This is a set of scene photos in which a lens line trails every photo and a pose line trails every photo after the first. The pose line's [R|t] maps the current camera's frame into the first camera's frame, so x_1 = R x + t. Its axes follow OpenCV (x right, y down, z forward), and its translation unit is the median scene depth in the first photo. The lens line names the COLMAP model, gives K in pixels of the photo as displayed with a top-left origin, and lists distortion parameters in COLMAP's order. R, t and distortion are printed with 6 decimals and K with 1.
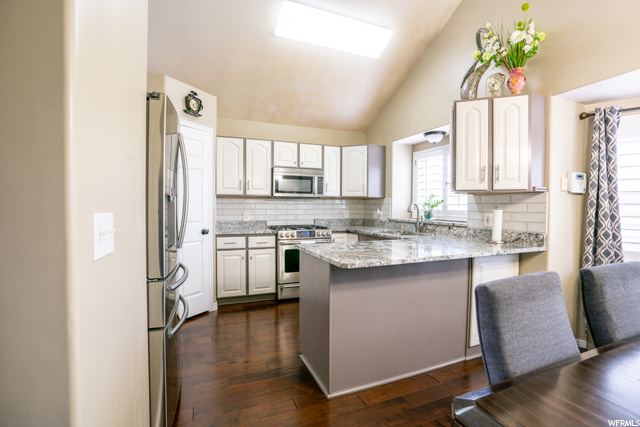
lens RADIAL K [[294.4, 0, 320.4], [0, 294.4, 211.2], [0, 0, 1]] dist [0.003476, 0.008786]
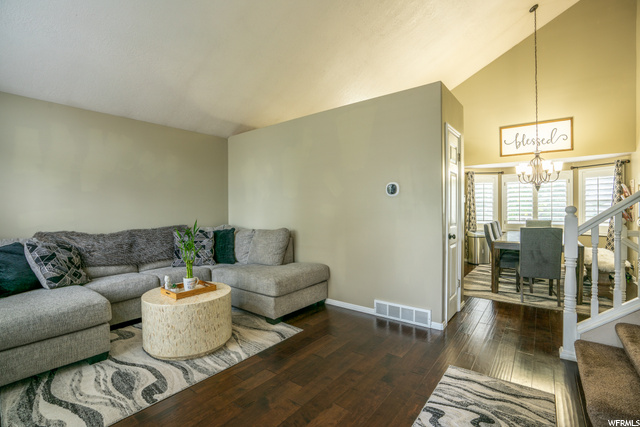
lens RADIAL K [[294.4, 0, 319.9], [0, 294.4, 211.8], [0, 0, 1]] dist [0.003476, 0.008786]
pose [[0.864728, -0.005317, 0.502212, -1.616505], [0.005699, 0.999983, 0.000775, 0.013904], [-0.502208, 0.002192, 0.864744, -0.642427]]
